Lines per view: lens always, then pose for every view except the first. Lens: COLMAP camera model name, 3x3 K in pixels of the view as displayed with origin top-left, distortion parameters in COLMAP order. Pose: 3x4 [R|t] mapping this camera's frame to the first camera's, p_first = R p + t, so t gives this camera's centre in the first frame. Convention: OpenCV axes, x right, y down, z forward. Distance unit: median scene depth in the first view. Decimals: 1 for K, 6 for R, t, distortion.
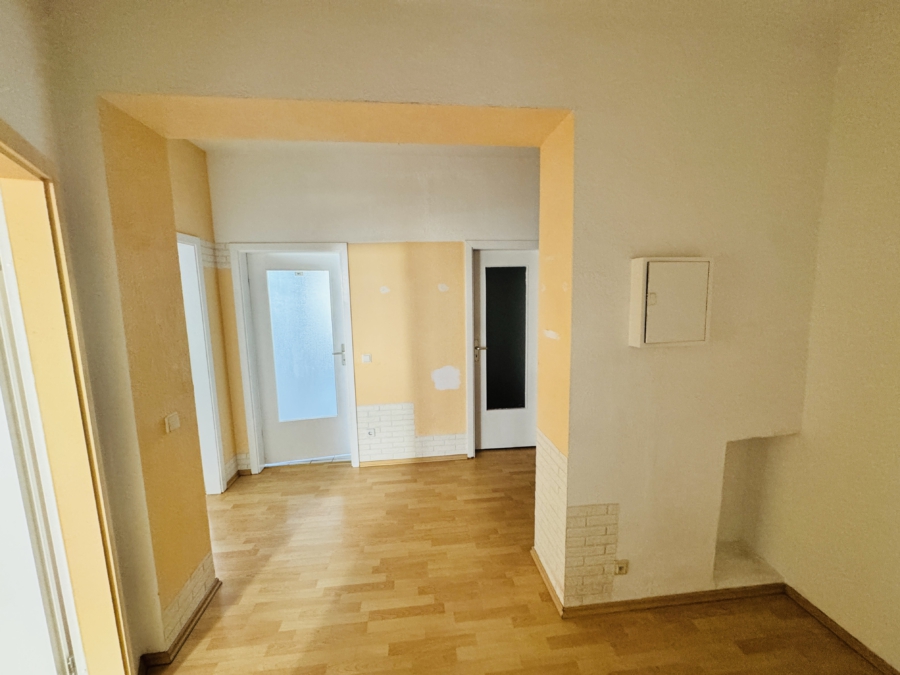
lens RADIAL K [[358.8, 0, 449.5], [0, 358.8, 339.7], [0, 0, 1]] dist [-0.002008, 0.000270]
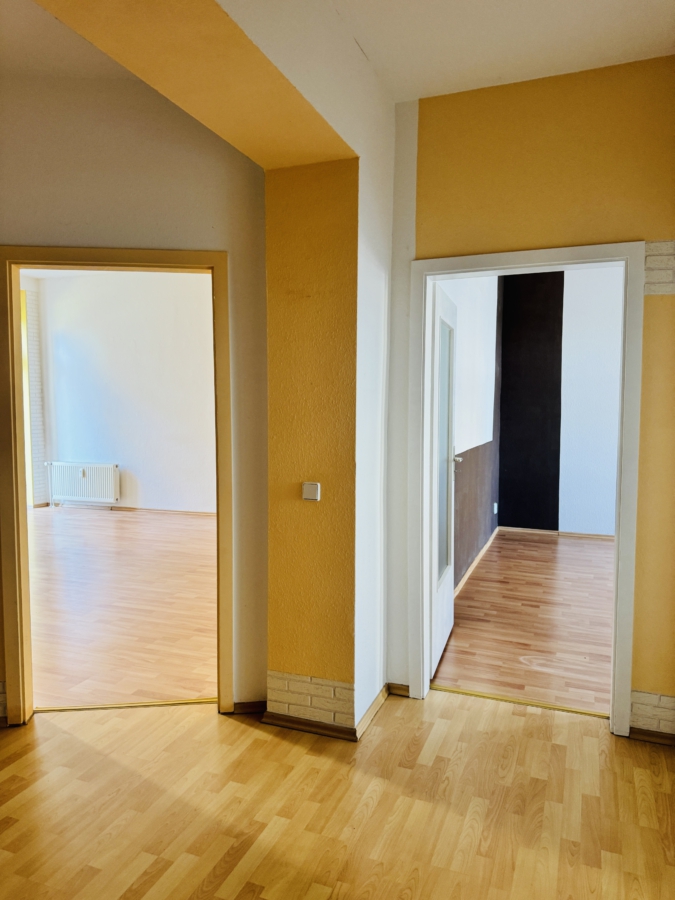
lens RADIAL K [[633.9, 0, 335.1], [0, 633.9, 449.5], [0, 0, 1]] dist [0.007706, 0.004265]
pose [[-0.474481, 0.066219, -0.877772, 0.424877], [-0.117635, 0.983453, 0.137779, -0.070435], [0.872370, 0.168630, -0.458839, 1.289244]]
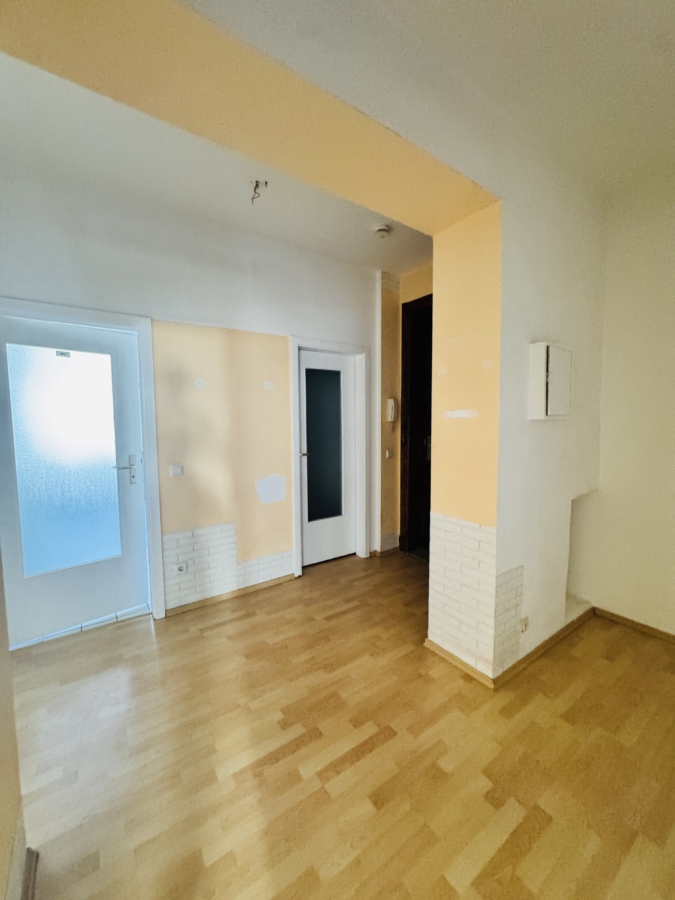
lens RADIAL K [[358.8, 0, 342.5], [0, 358.8, 450.2], [0, 0, 1]] dist [-0.002008, 0.000270]
pose [[0.874910, -0.030082, 0.483350, -0.414823], [0.059760, 0.997147, -0.046113, 0.094094], [-0.480584, 0.069230, 0.874212, 0.212701]]
